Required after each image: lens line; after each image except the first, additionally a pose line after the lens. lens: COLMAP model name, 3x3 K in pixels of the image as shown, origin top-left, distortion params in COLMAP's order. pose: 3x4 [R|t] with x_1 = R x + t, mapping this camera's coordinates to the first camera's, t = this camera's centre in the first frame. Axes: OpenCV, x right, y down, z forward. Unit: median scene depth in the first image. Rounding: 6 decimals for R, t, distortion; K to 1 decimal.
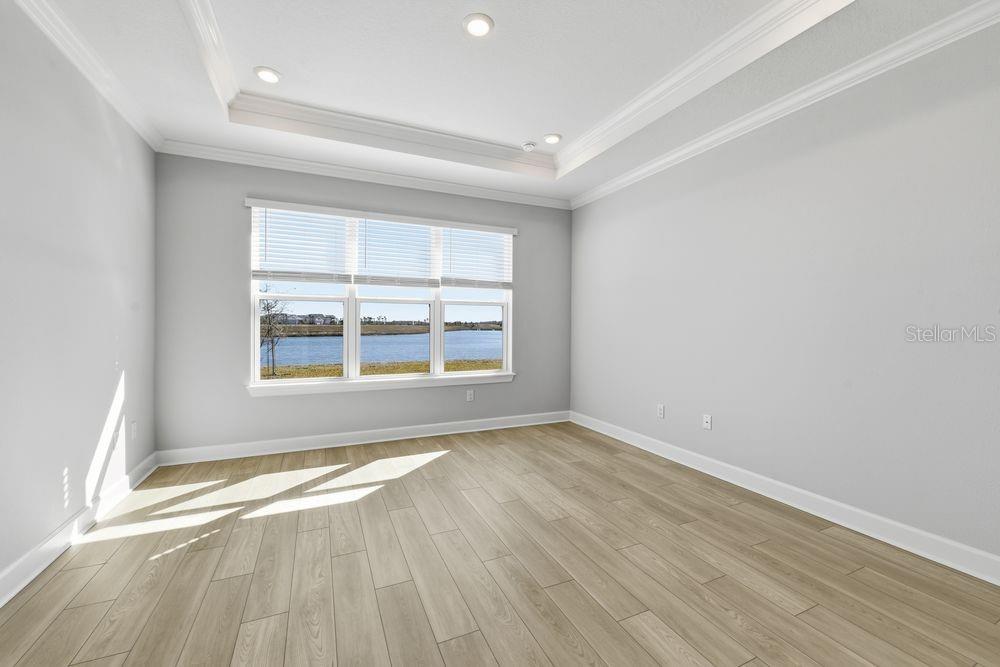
lens RADIAL K [[401.0, 0, 496.8], [0, 401.0, 328.8], [0, 0, 1]] dist [-0.005758, -0.001794]
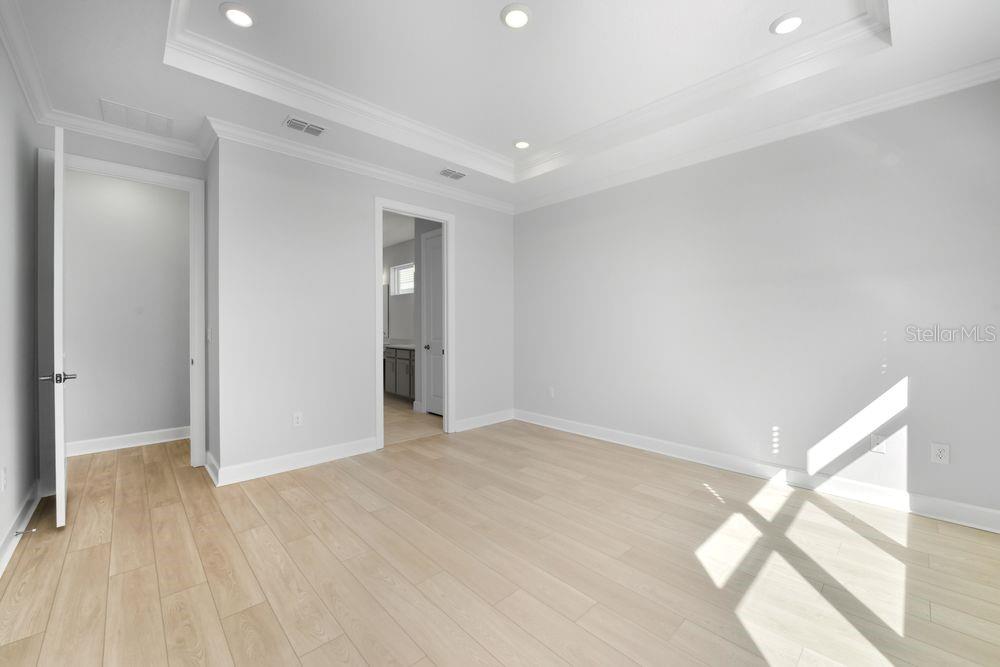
lens RADIAL K [[401.0, 0, 498.9], [0, 401.0, 331.1], [0, 0, 1]] dist [-0.005758, -0.001794]
pose [[-0.945153, 0.001060, -0.326627, 0.275110], [-0.006885, 0.999708, 0.023167, -0.016551], [0.326556, 0.024145, -0.944869, 1.712941]]
